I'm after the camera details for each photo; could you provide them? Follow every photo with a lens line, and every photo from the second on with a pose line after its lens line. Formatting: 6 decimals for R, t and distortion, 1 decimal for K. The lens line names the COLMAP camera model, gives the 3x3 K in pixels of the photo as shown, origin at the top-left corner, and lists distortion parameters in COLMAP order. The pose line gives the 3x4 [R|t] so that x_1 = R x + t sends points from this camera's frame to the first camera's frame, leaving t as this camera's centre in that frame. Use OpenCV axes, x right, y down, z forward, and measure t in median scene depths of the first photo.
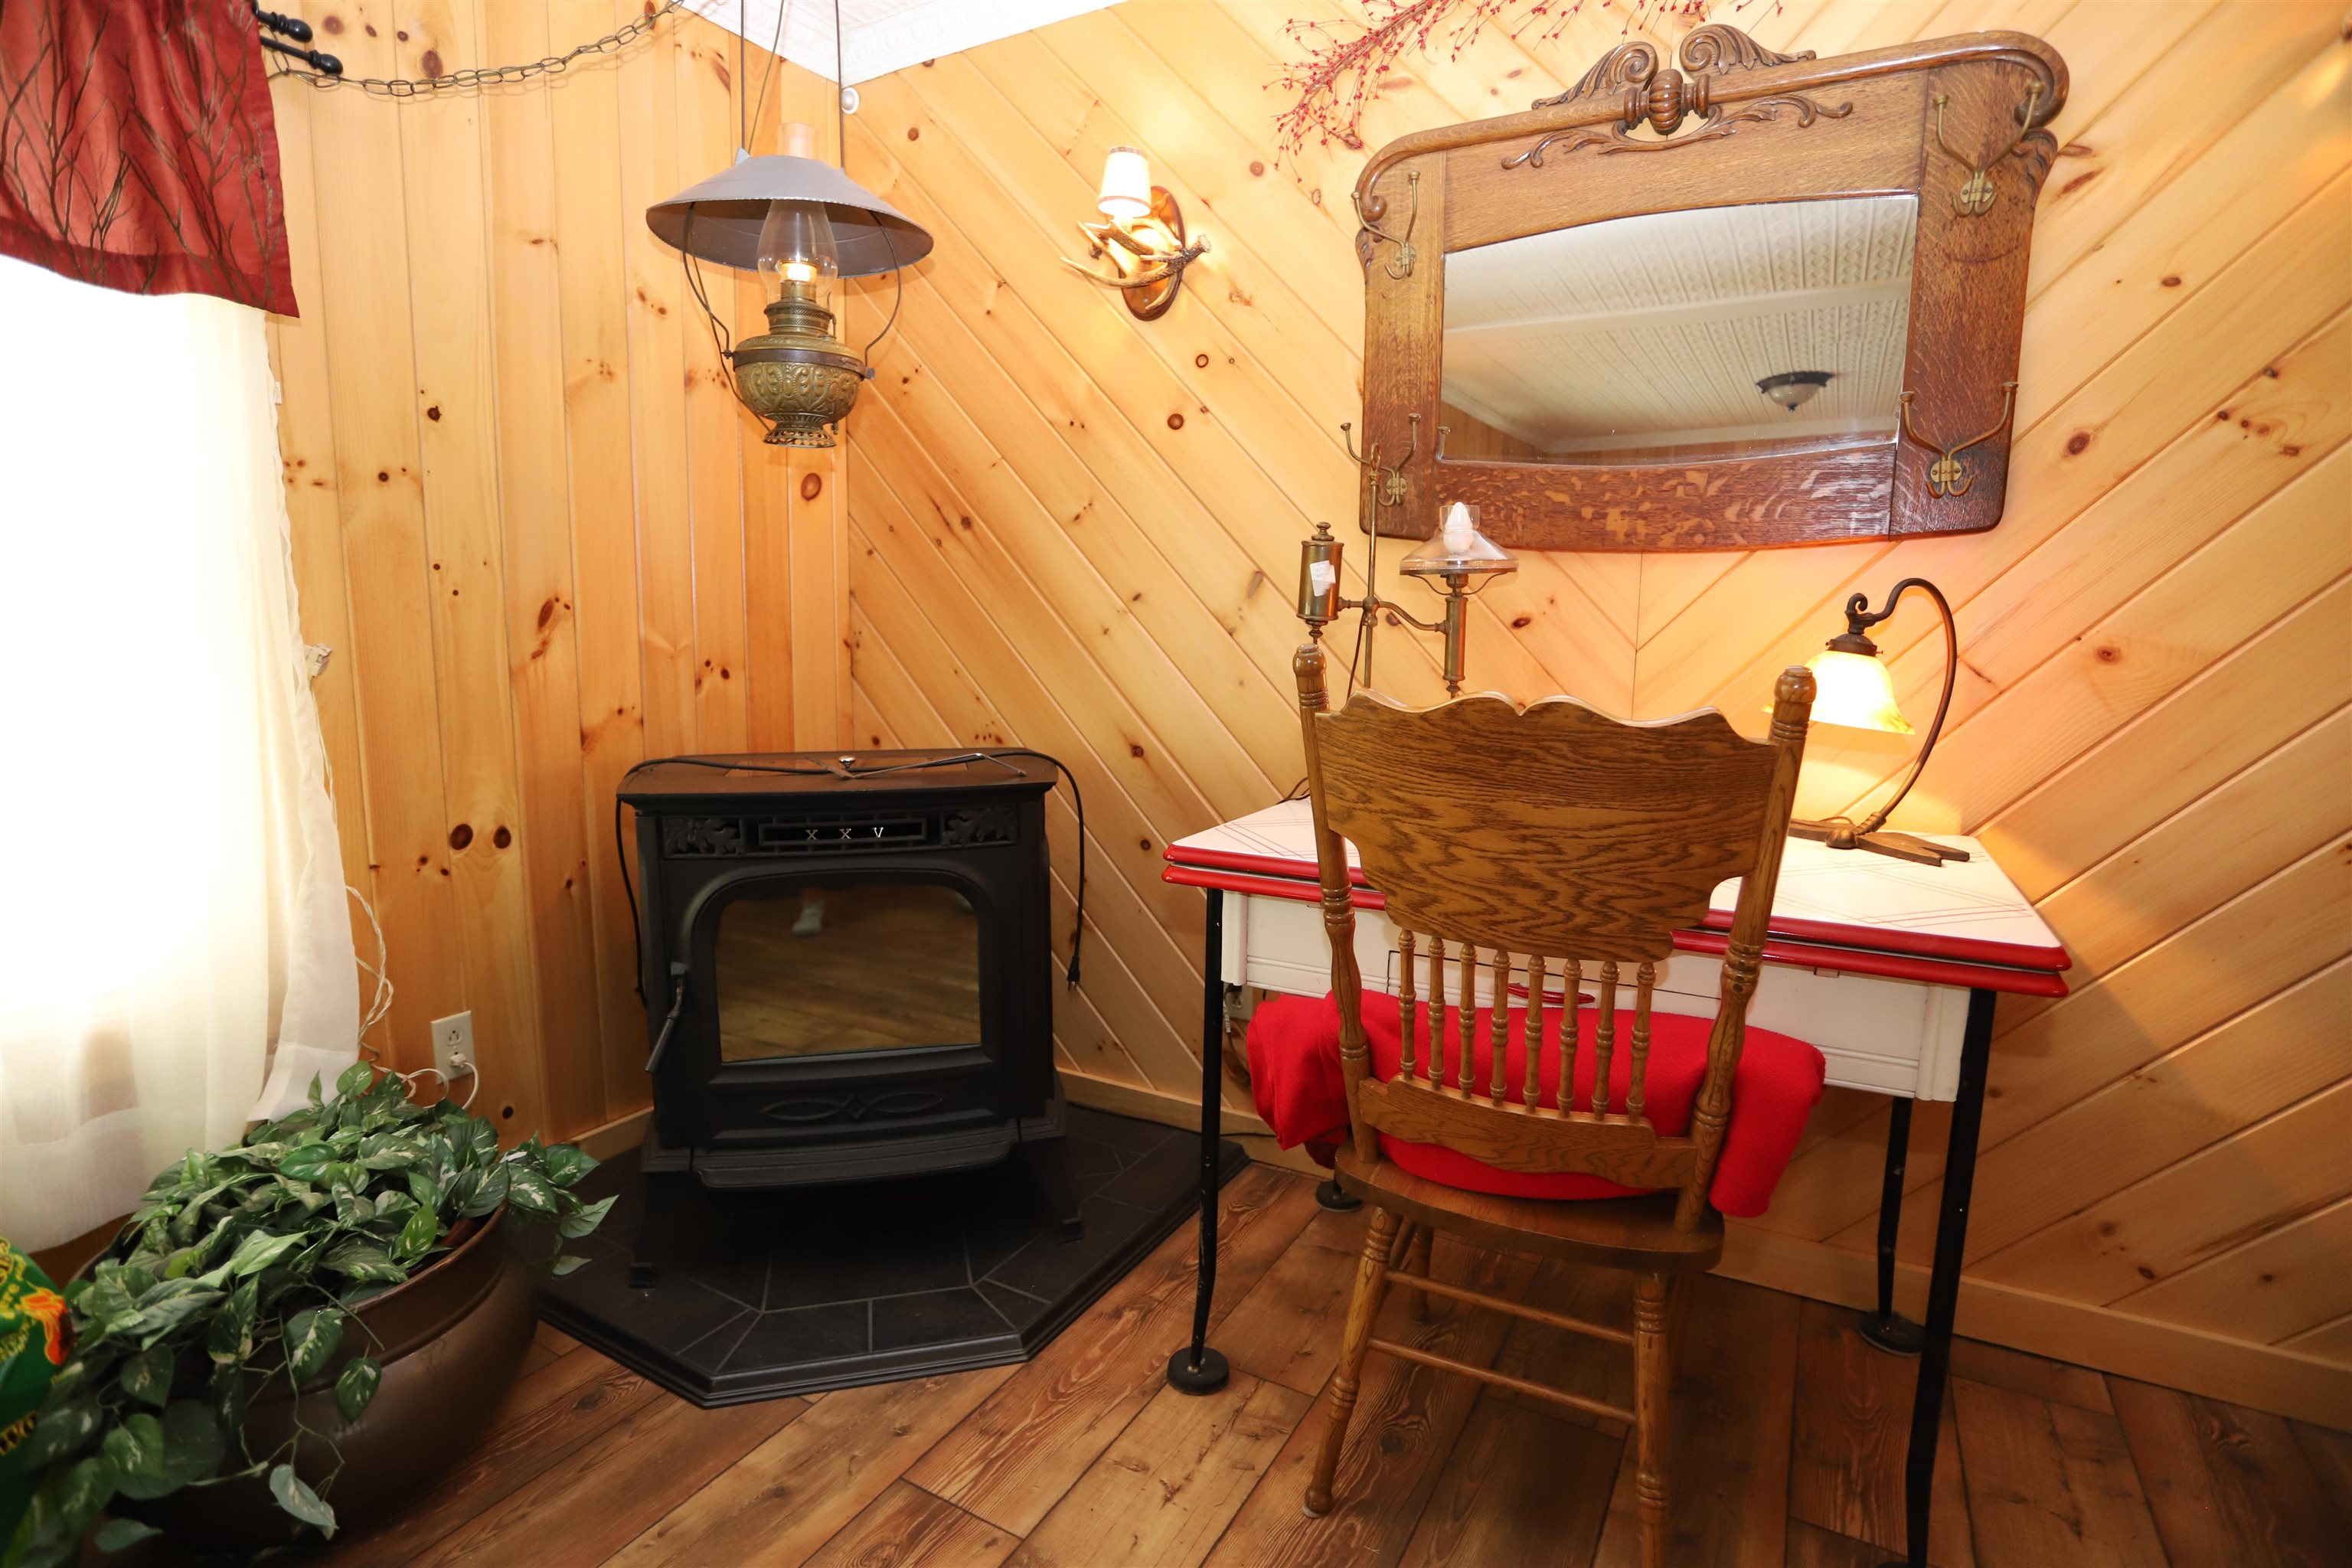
lens RADIAL K [[1132.9, 0, 1176.0], [0, 1132.9, 784.0], [0, 0, 1]] dist [-0.023854, 0.000092]
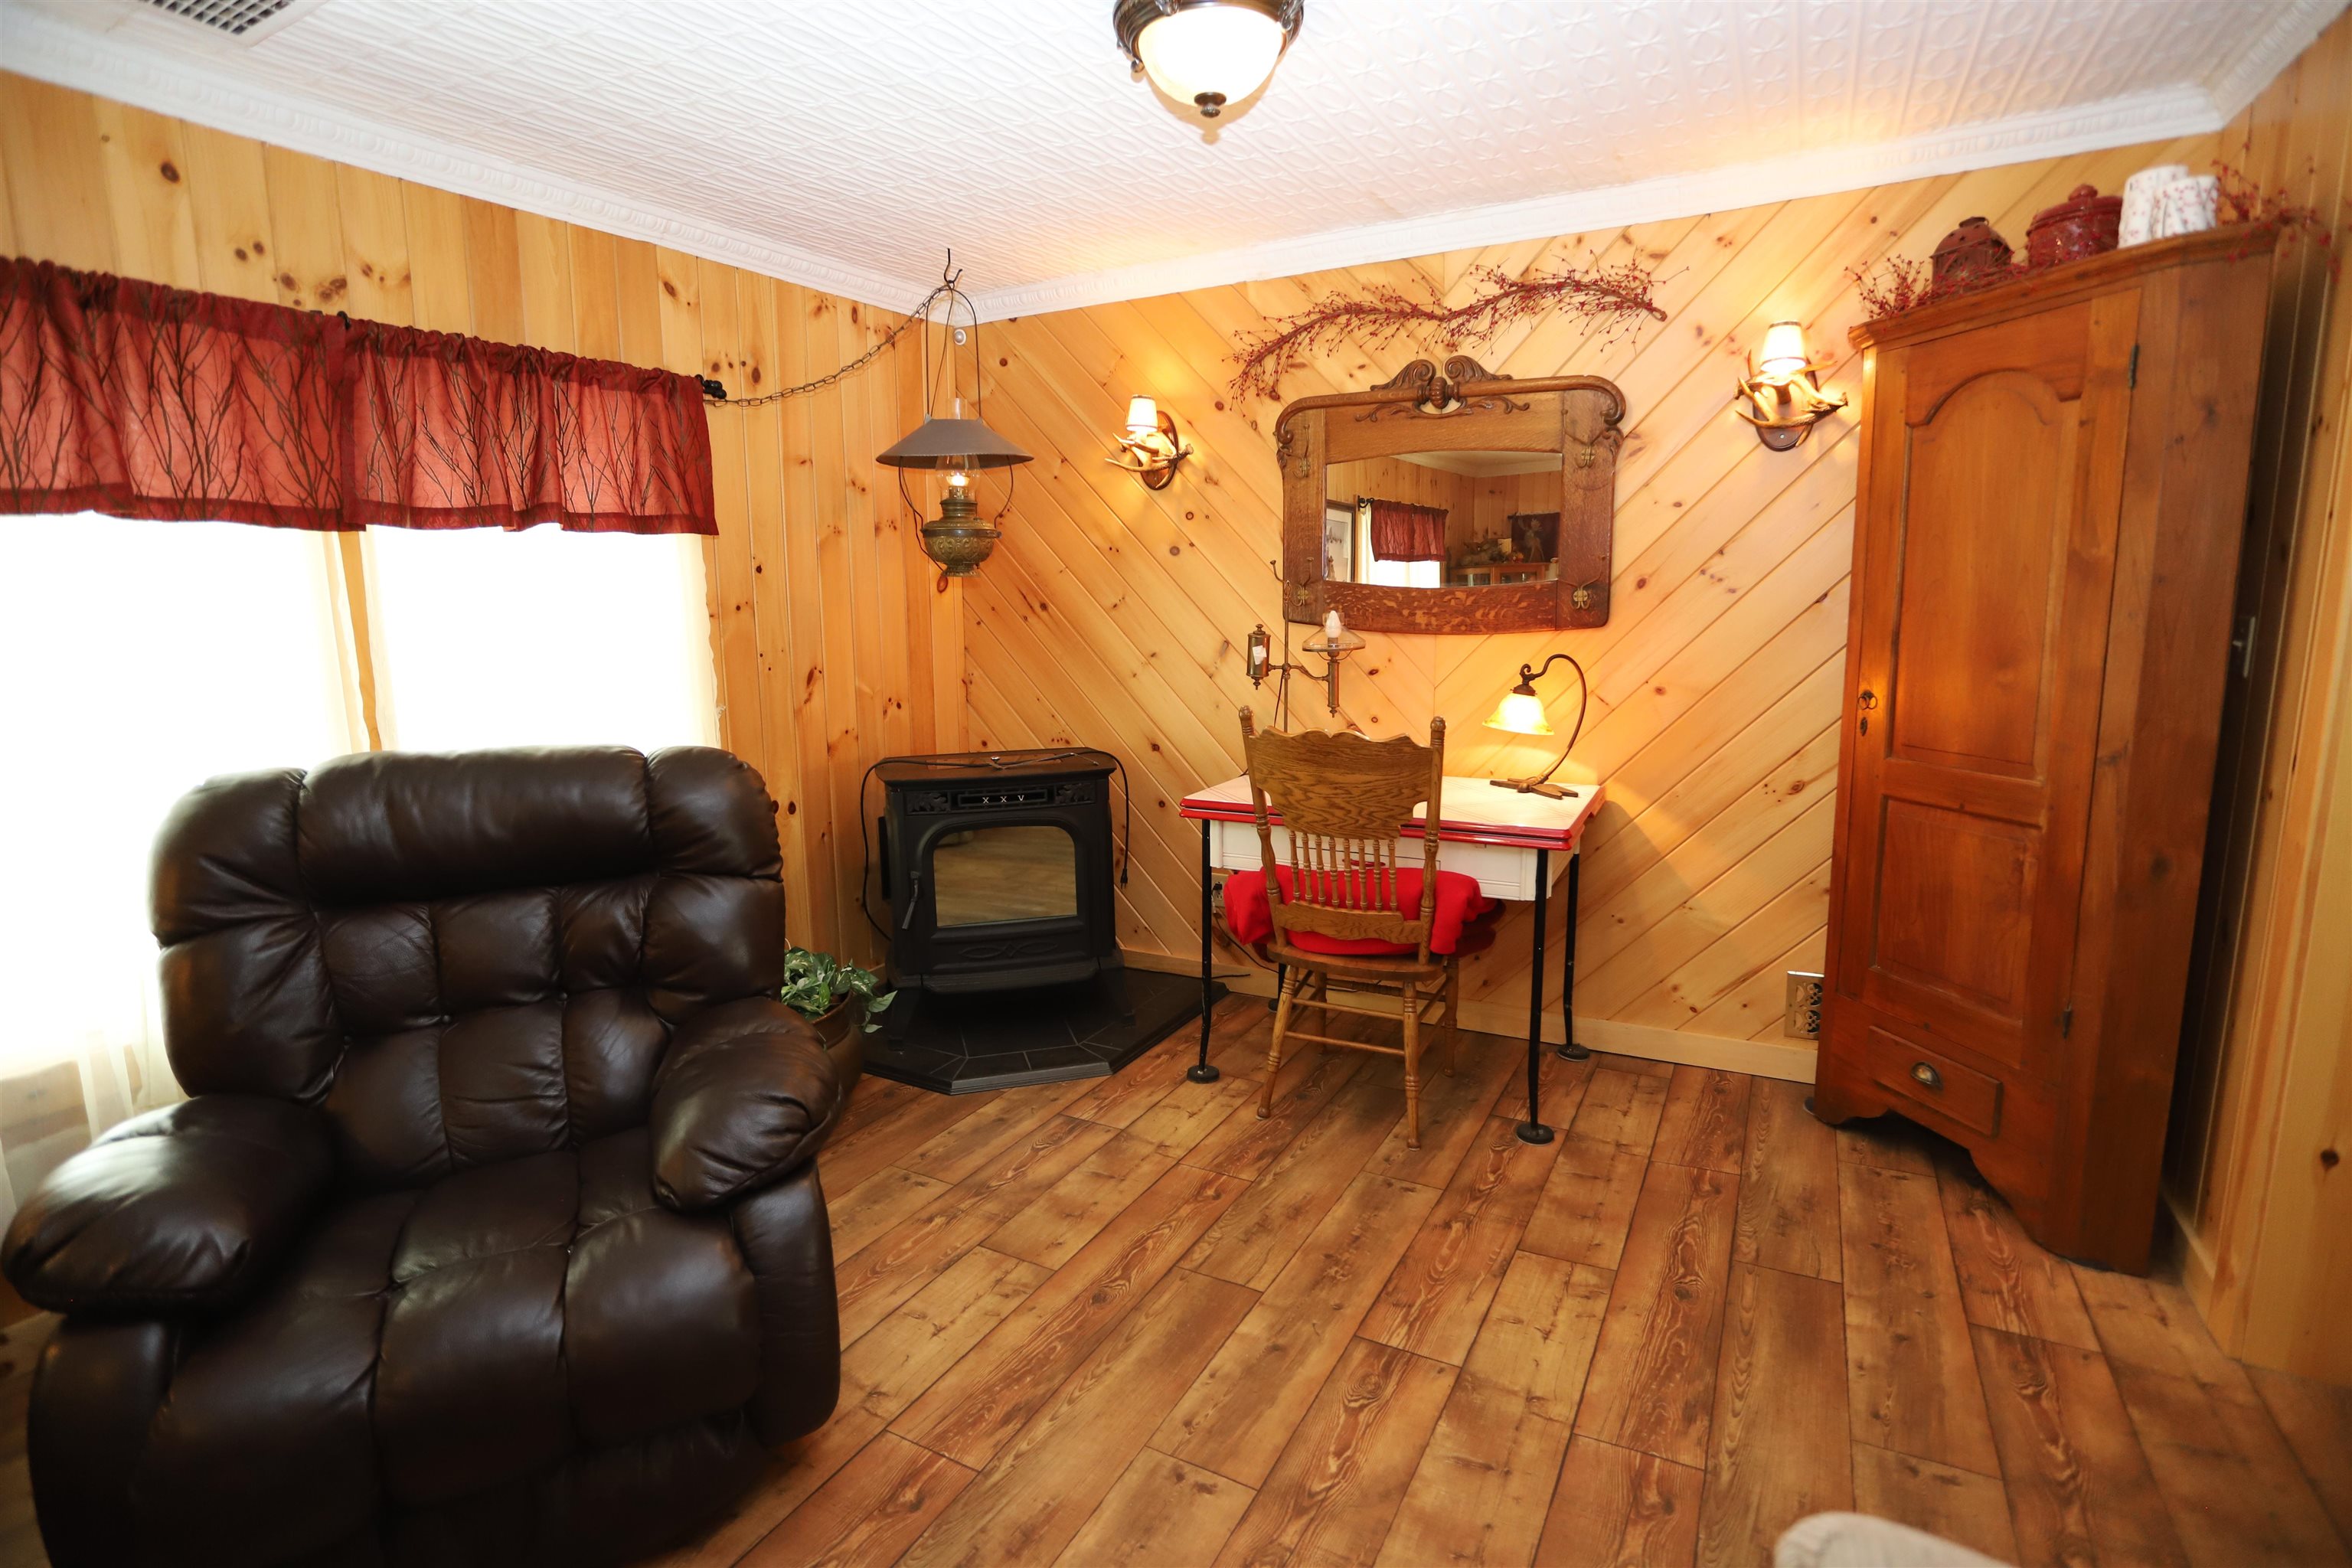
lens RADIAL K [[1132.9, 0, 1176.0], [0, 1132.9, 784.0], [0, 0, 1]] dist [-0.023854, 0.000092]
pose [[0.999565, -0.024713, 0.016114, -0.041582], [0.024402, 0.999518, 0.019215, -0.009226], [-0.016581, -0.018813, 0.999686, -0.839898]]
